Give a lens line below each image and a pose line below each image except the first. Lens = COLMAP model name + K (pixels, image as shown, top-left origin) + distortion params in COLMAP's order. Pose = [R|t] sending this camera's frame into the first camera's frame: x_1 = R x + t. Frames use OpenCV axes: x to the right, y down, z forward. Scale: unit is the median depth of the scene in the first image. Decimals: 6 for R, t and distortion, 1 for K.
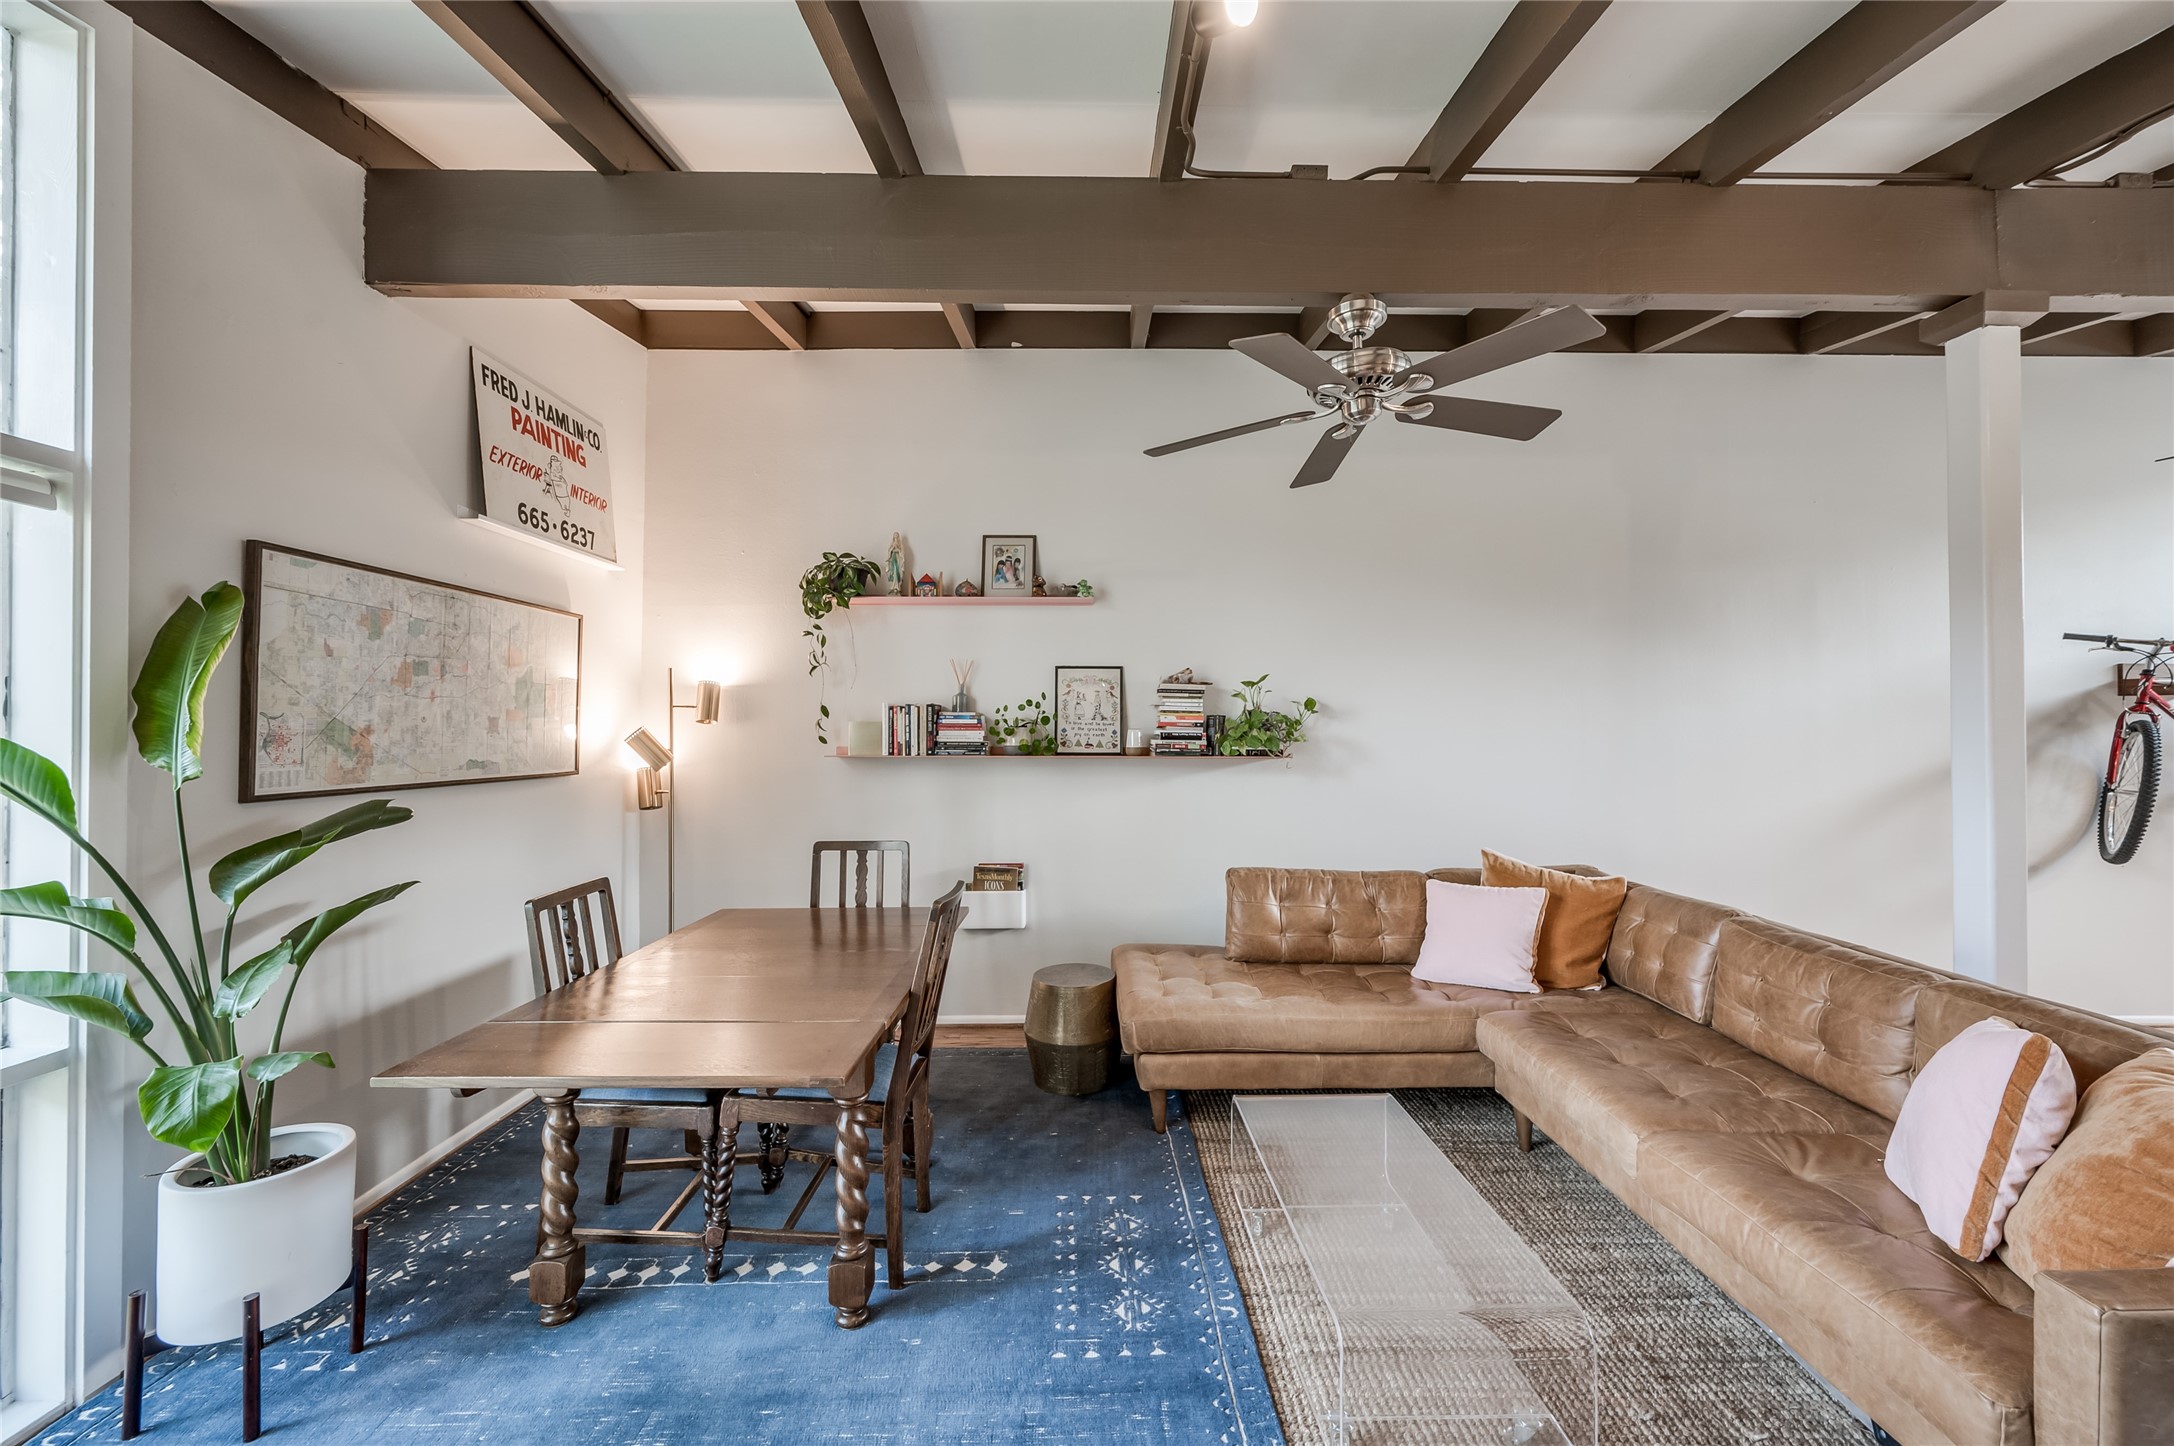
lens RADIAL K [[840.0, 0, 1086.3], [0, 840.0, 725.1], [0, 0, 1]] dist [-0.004150, -0.001228]
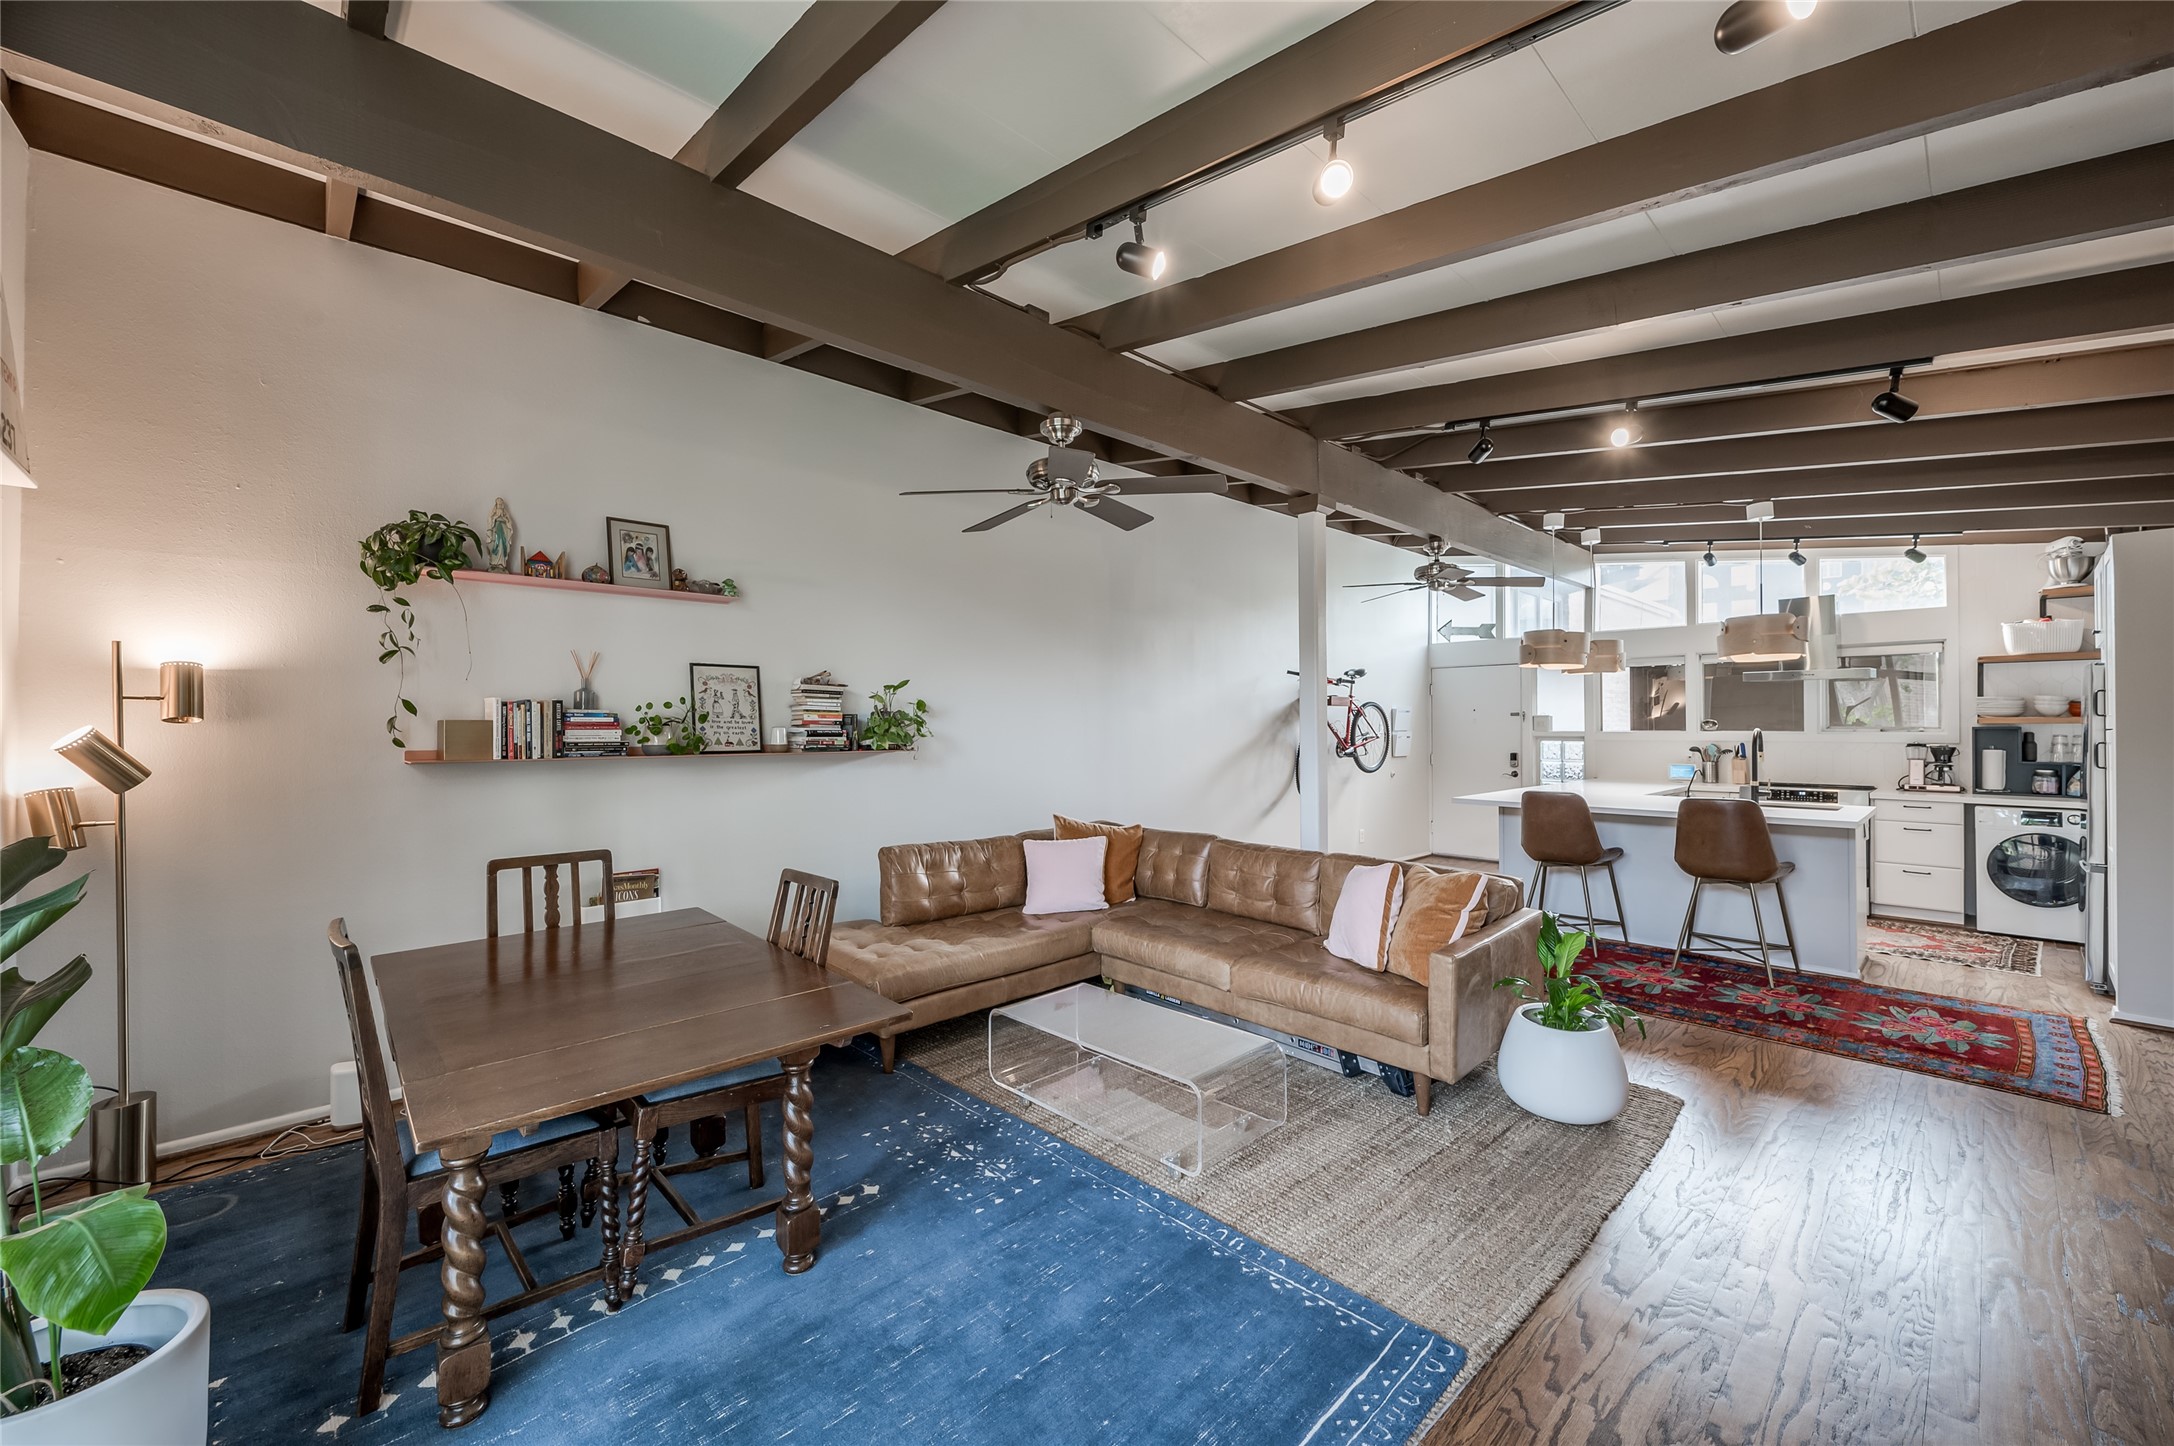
lens RADIAL K [[840.0, 0, 1089.6], [0, 840.0, 722.5], [0, 0, 1]] dist [-0.004150, -0.001228]
pose [[0.736301, -0.002365, 0.676650, -0.411422], [0.002052, 0.999997, 0.001263, -0.001621], [-0.676651, 0.000458, 0.736303, -0.037136]]
